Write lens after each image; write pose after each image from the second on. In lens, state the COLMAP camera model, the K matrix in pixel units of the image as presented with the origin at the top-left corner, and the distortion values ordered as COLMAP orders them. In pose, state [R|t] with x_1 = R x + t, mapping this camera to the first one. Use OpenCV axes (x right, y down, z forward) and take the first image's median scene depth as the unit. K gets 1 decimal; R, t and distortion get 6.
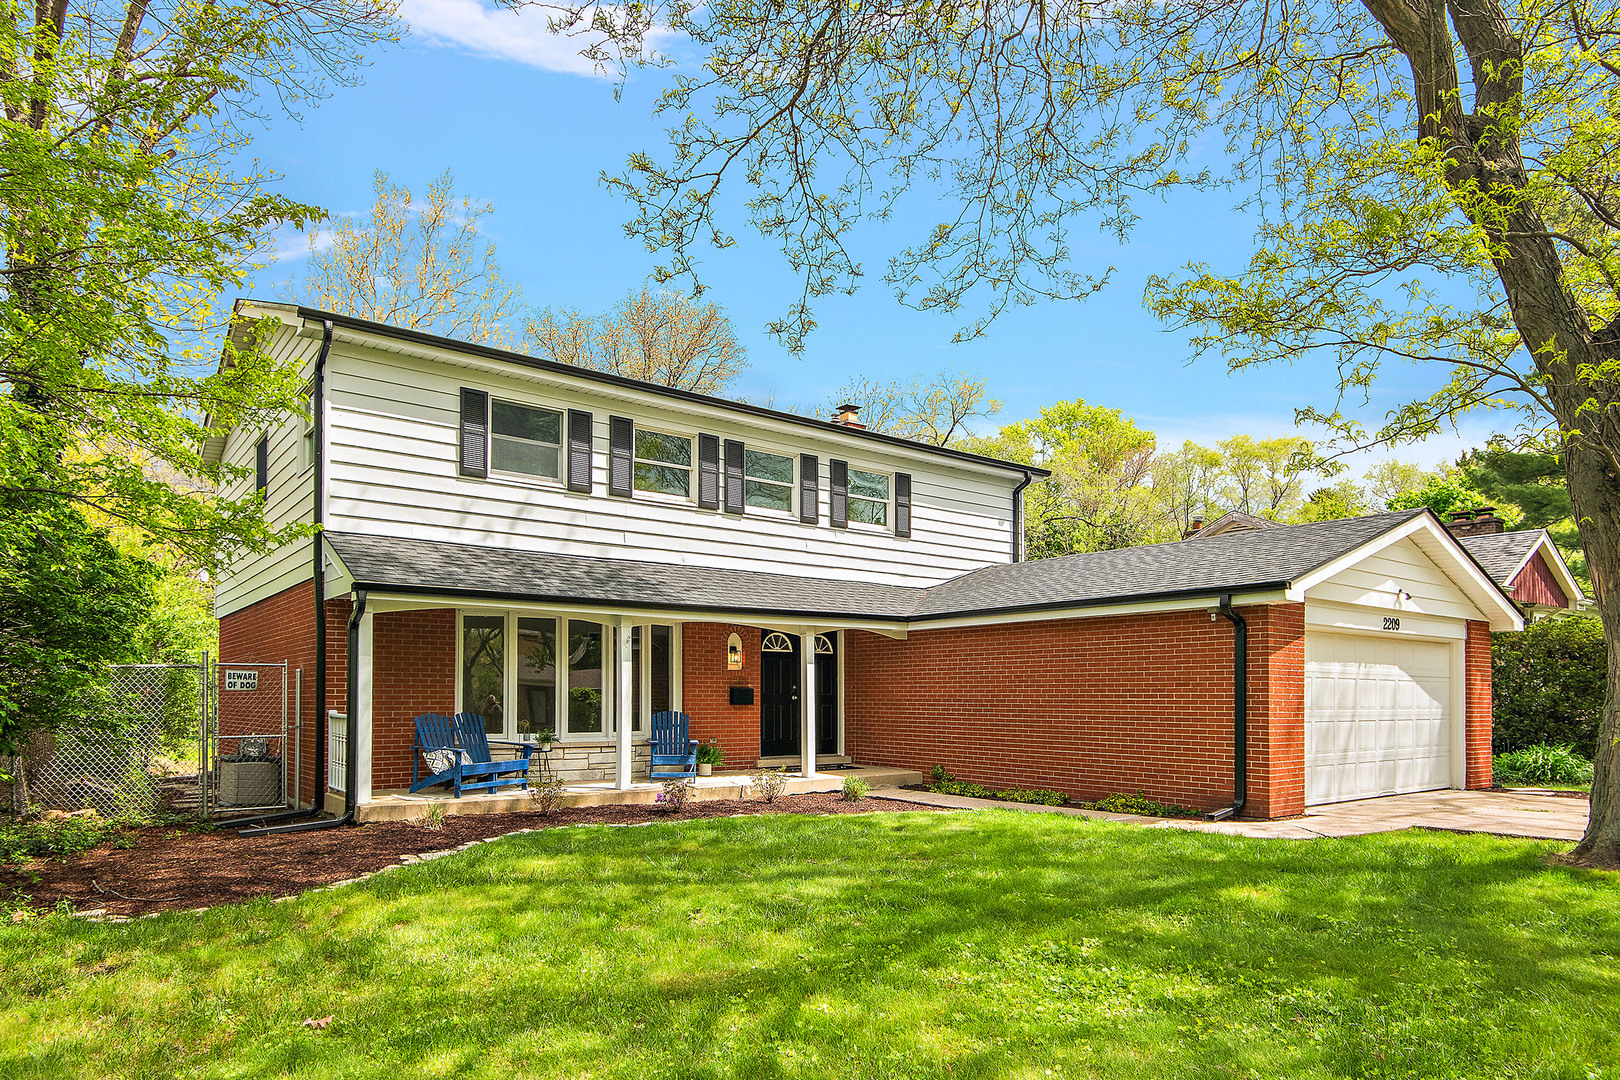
lens RADIAL K [[972.1, 0, 797.2], [0, 972.1, 574.9], [0, 0, 1]] dist [0.006144, -0.002066]
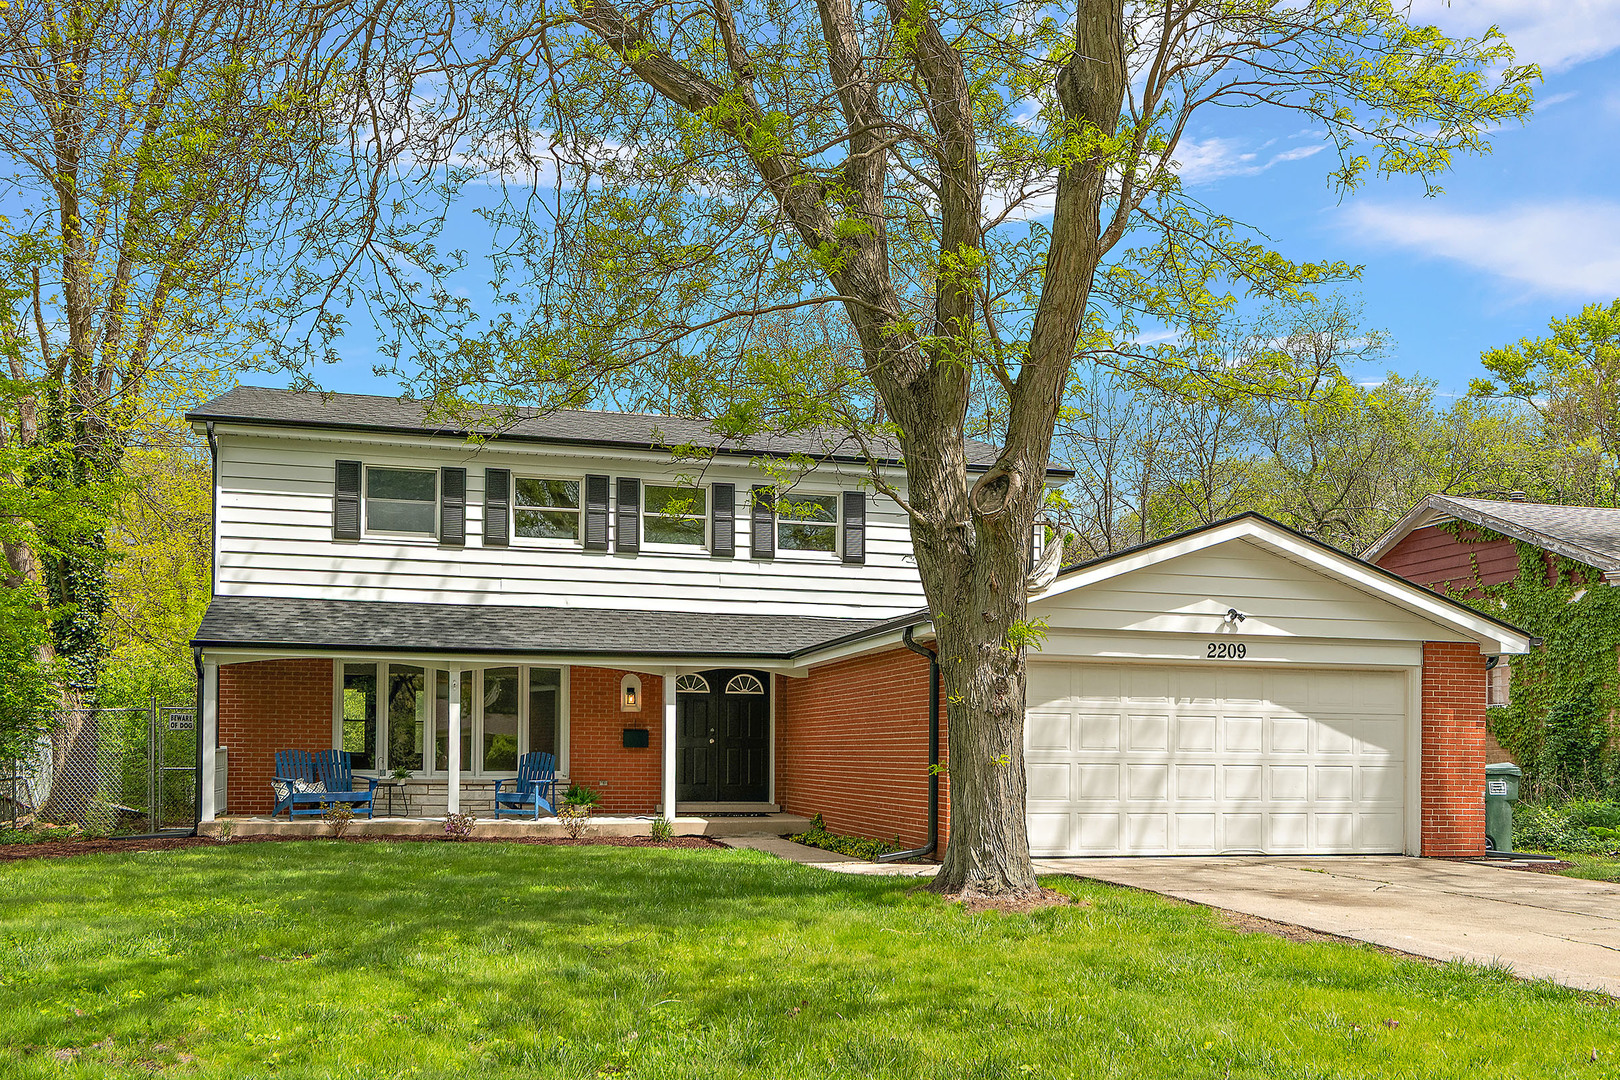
lens RADIAL K [[1355.2, 0, 810.0], [0, 1355.2, 540.0], [0, 0, 1]] dist [-0.005295, 0.002234]
pose [[0.924512, -0.053990, -0.377309, 0.693762], [0.040859, 0.998251, -0.042725, -0.010427], [0.378956, 0.024084, 0.925101, -0.222033]]
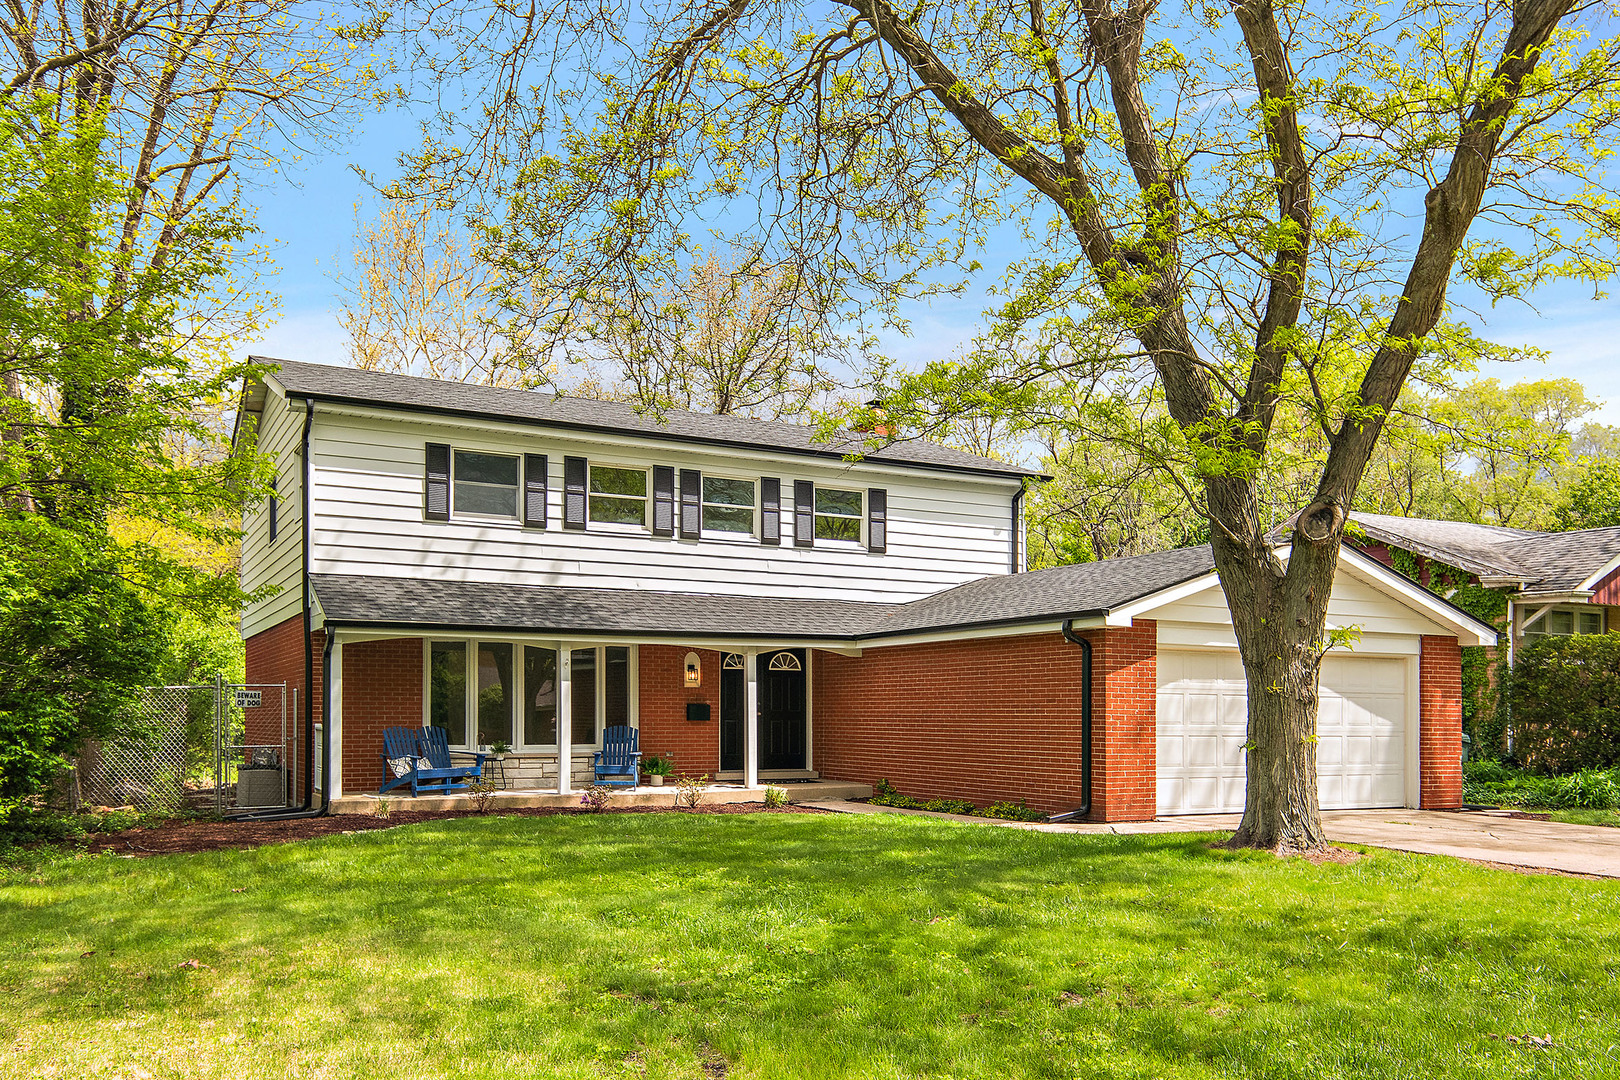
lens RADIAL K [[1290.4, 0, 810.0], [0, 1290.4, 540.0], [0, 0, 1]] dist [0.039746, 0.004604]
pose [[0.988318, -0.019739, -0.151120, 0.306802], [0.018046, 0.999758, -0.012565, -0.046629], [0.151331, 0.009691, 0.988436, -0.408282]]
